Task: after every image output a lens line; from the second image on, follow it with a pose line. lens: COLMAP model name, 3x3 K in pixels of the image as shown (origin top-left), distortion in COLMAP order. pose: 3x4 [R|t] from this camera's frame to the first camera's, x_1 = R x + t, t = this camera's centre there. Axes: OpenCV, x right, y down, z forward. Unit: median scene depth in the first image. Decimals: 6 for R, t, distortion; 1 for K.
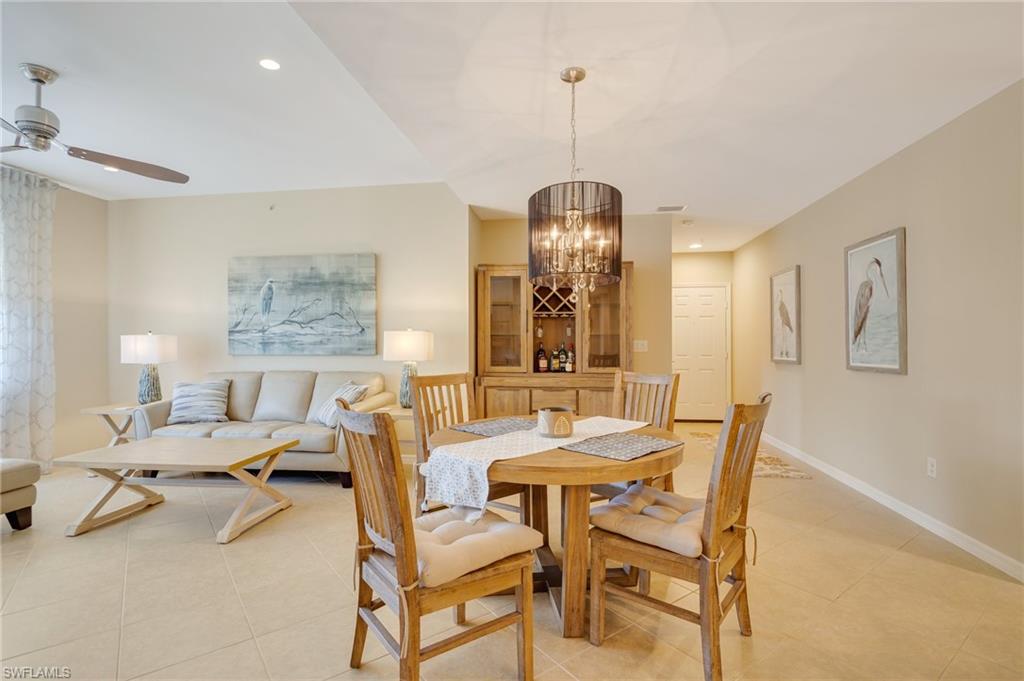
lens RADIAL K [[494.6, 0, 505.8], [0, 494.6, 341.7], [0, 0, 1]] dist [-0.002379, 0.000166]
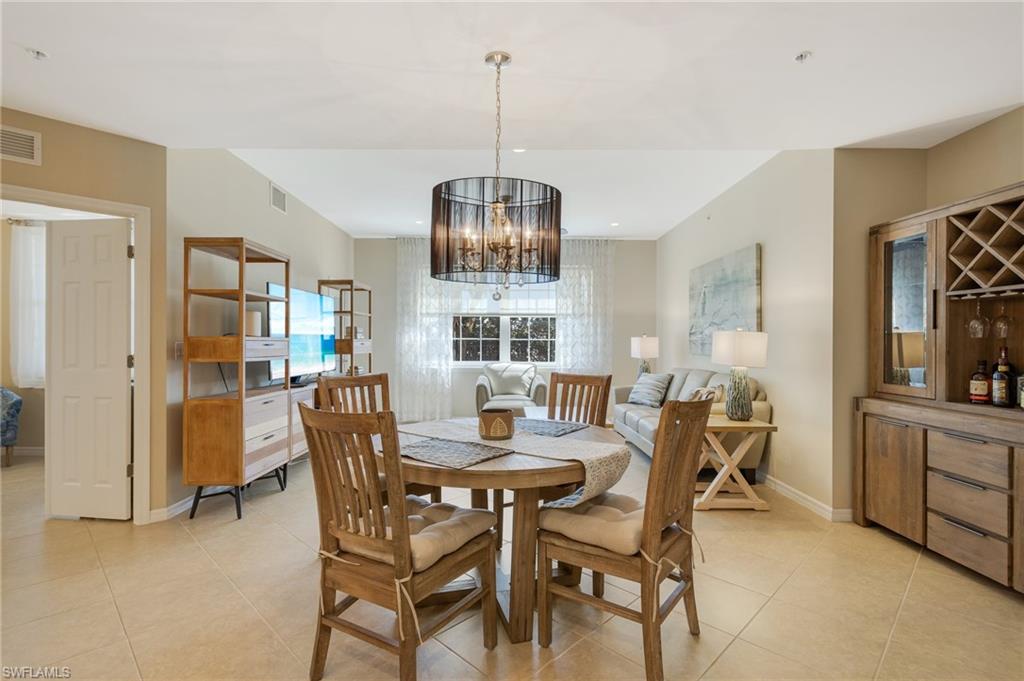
lens RADIAL K [[486.6, 0, 513.1], [0, 486.6, 334.0], [0, 0, 1]] dist [0.003254, 0.001455]
pose [[0.147725, -0.010669, -0.988971, 0.540602], [-0.008735, 0.999889, -0.012092, -0.002120], [0.988990, 0.010425, 0.147616, 0.450946]]
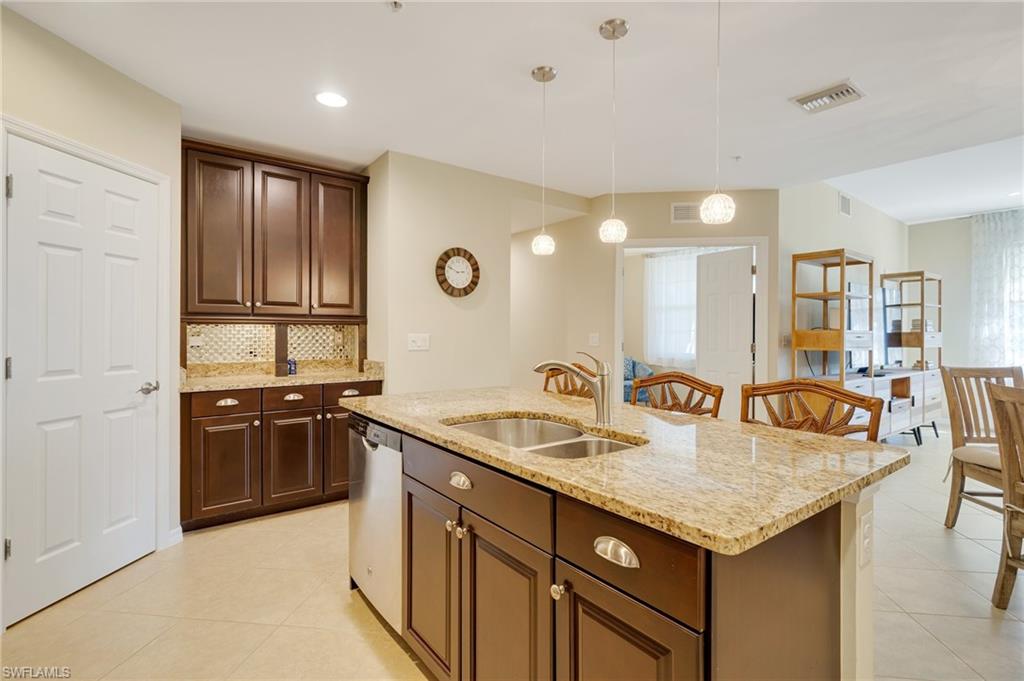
lens RADIAL K [[486.6, 0, 513.1], [0, 486.6, 334.0], [0, 0, 1]] dist [0.003254, 0.001455]
pose [[-0.696023, 0.001195, -0.718019, 0.796924], [-0.006230, 0.999951, 0.007704, 0.000508], [0.717993, 0.009835, -0.695981, 0.349120]]
